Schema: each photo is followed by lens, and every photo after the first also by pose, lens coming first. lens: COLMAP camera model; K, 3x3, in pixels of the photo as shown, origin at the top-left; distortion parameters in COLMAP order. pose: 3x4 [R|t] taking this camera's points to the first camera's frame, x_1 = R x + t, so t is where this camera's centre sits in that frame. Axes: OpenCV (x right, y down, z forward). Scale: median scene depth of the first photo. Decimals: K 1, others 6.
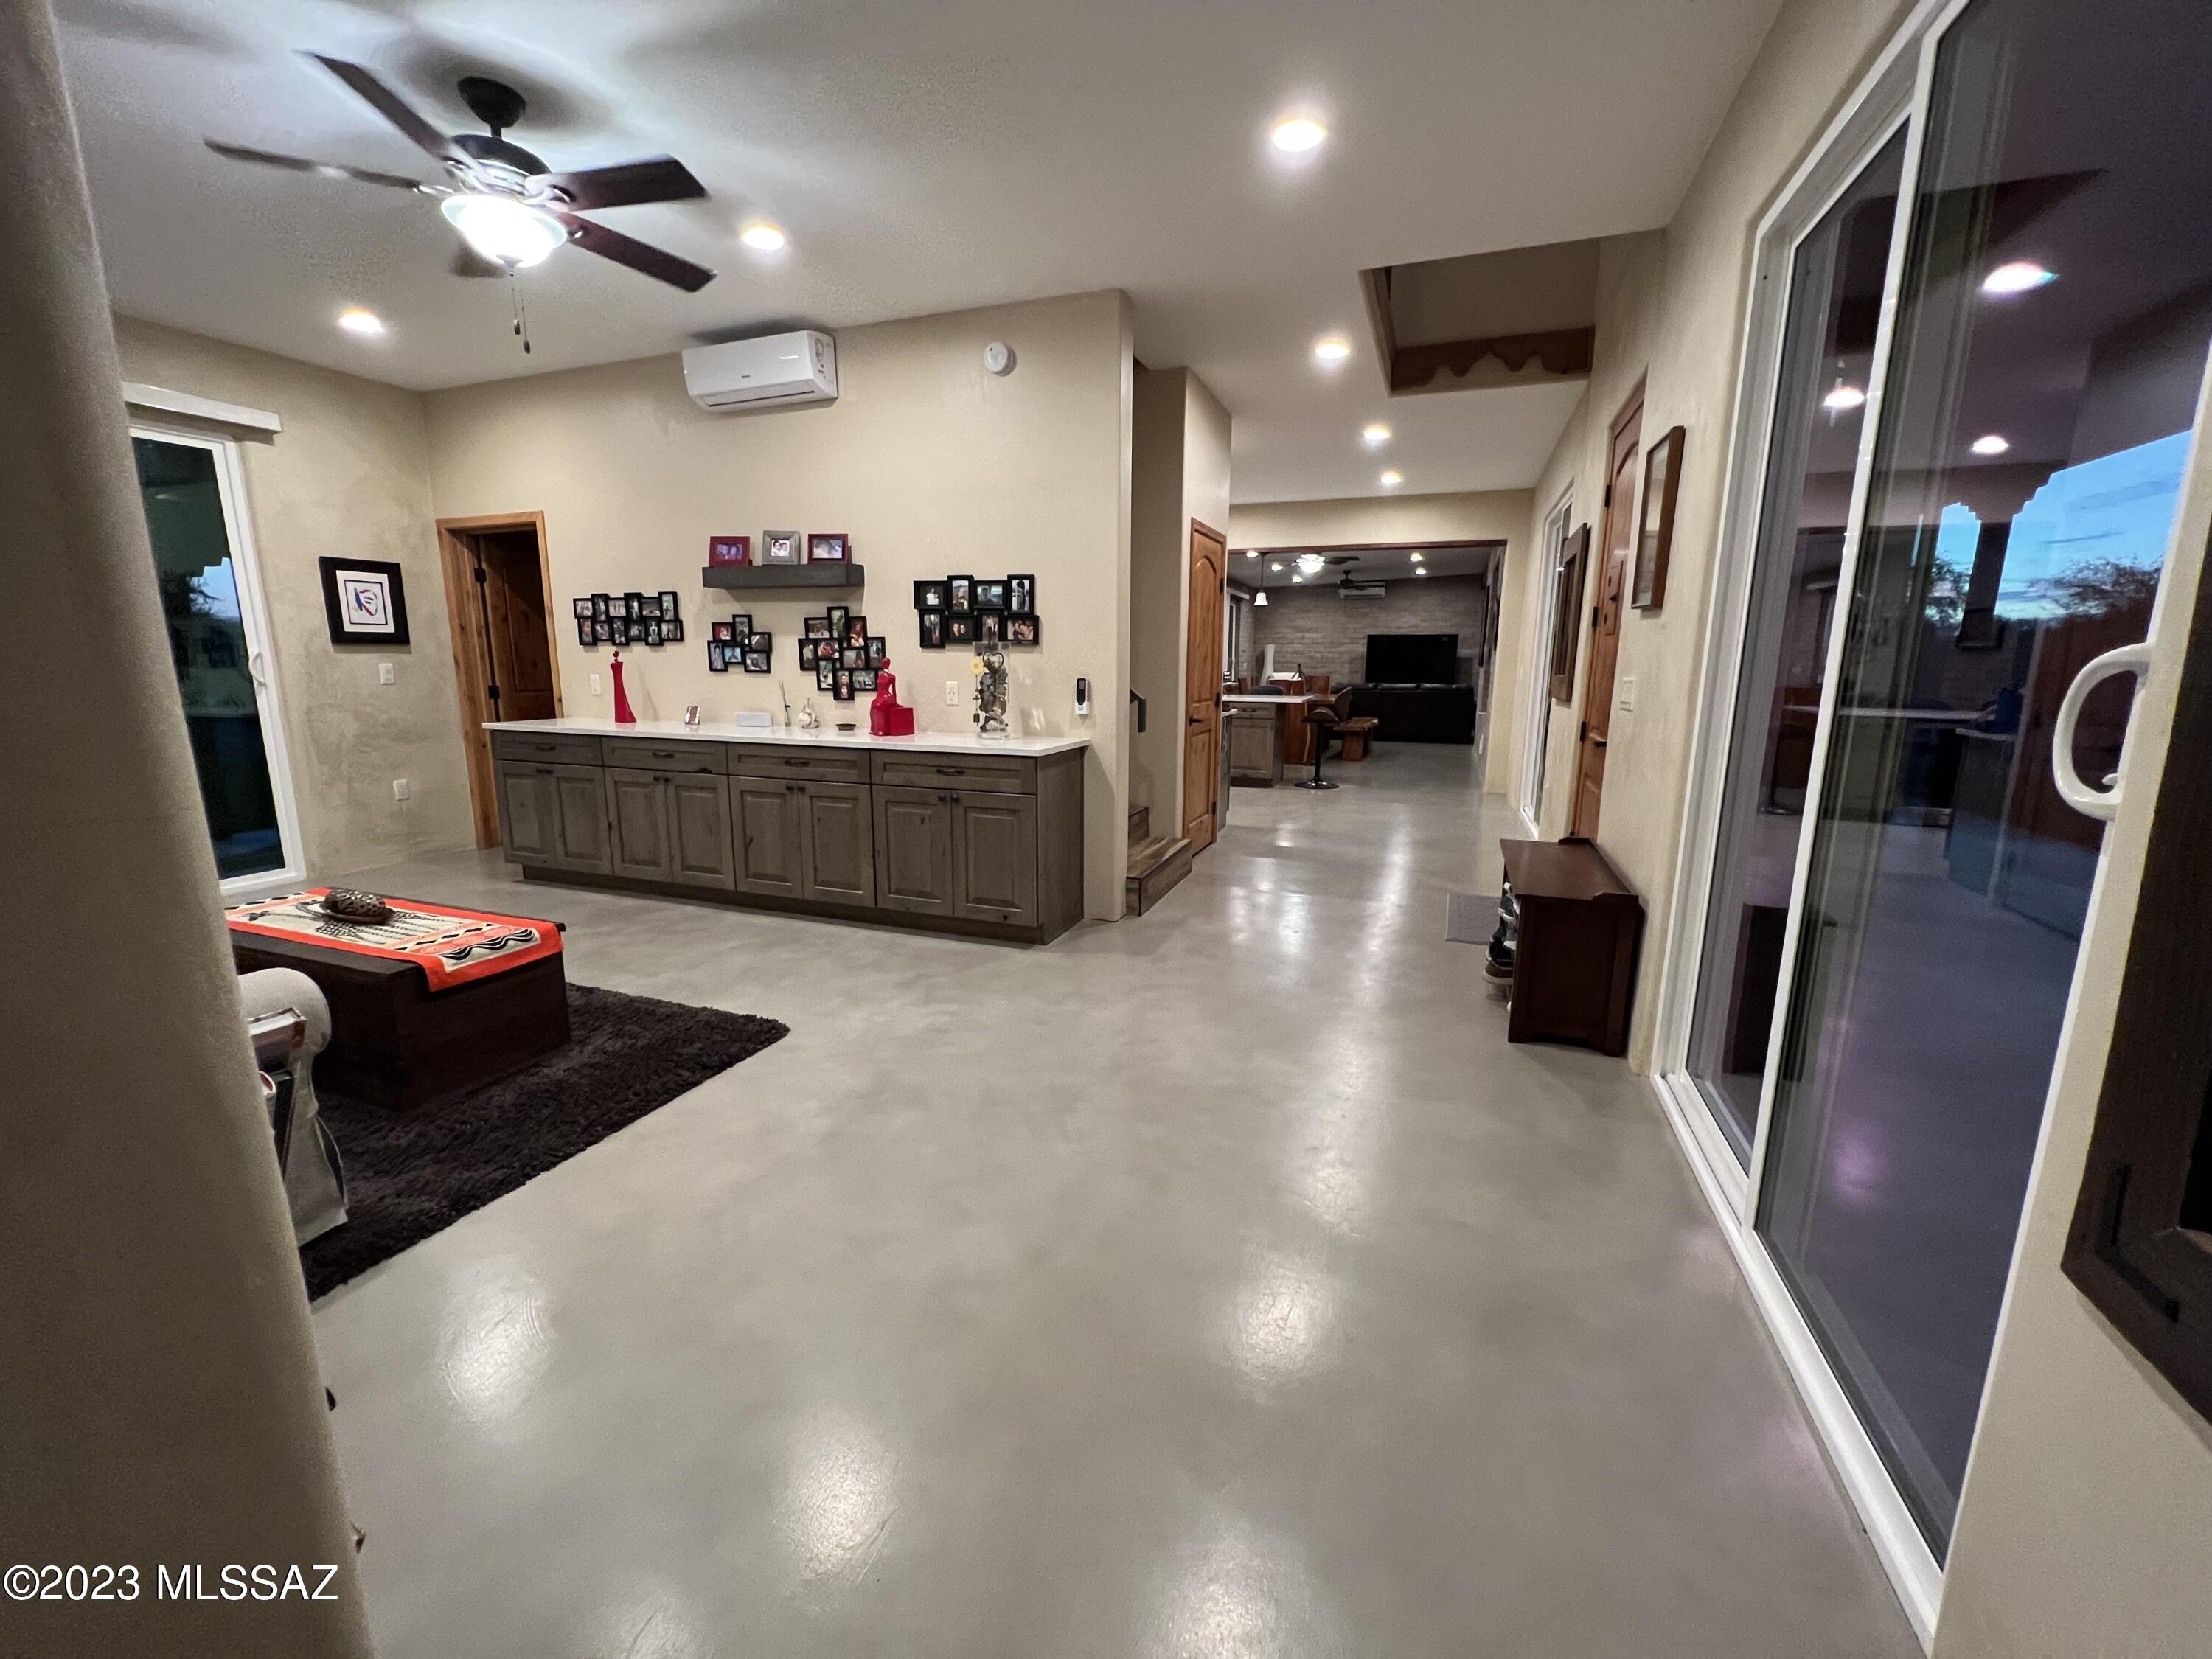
lens RADIAL K [[887.2, 0, 1106.0], [0, 887.2, 829.5], [0, 0, 1]] dist [-0.002039, 0.000230]
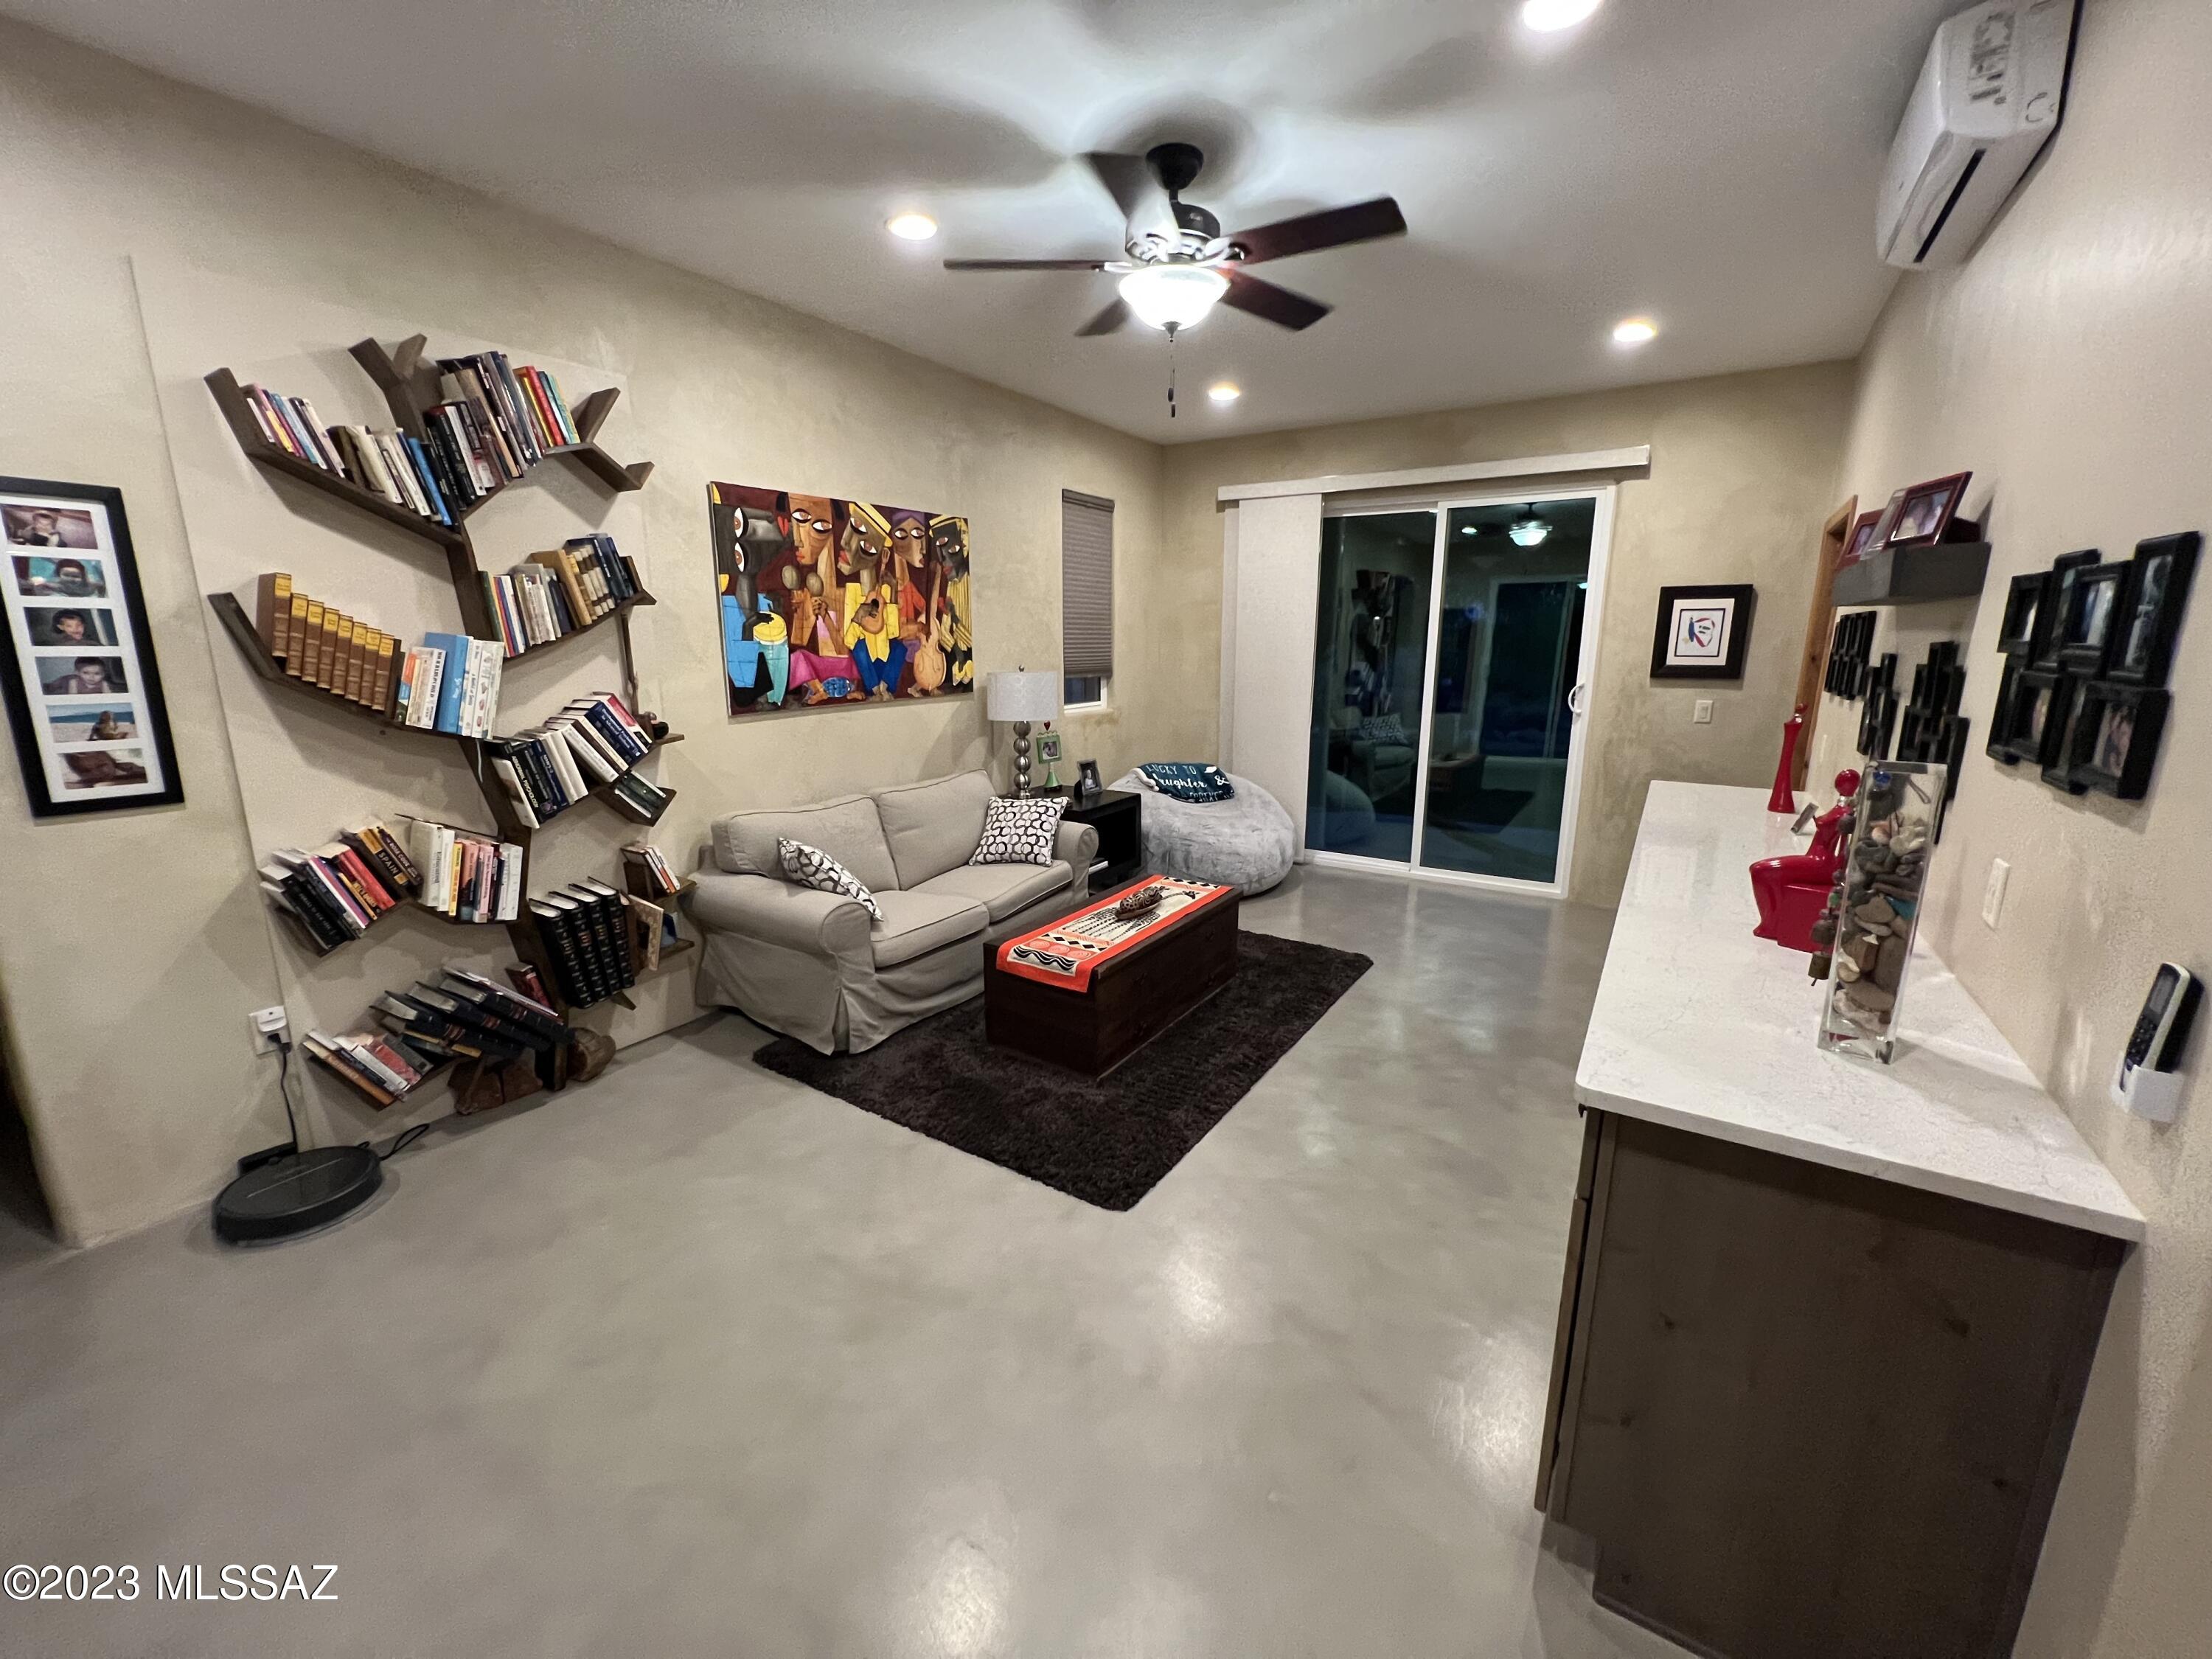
lens RADIAL K [[887.2, 0, 1106.0], [0, 887.2, 829.5], [0, 0, 1]] dist [-0.002039, 0.000230]
pose [[-0.213910, 0.199648, -0.956234, 0.224000], [-0.188035, 0.952170, 0.240863, -0.190487], [0.958585, 0.231328, -0.166138, 0.695778]]
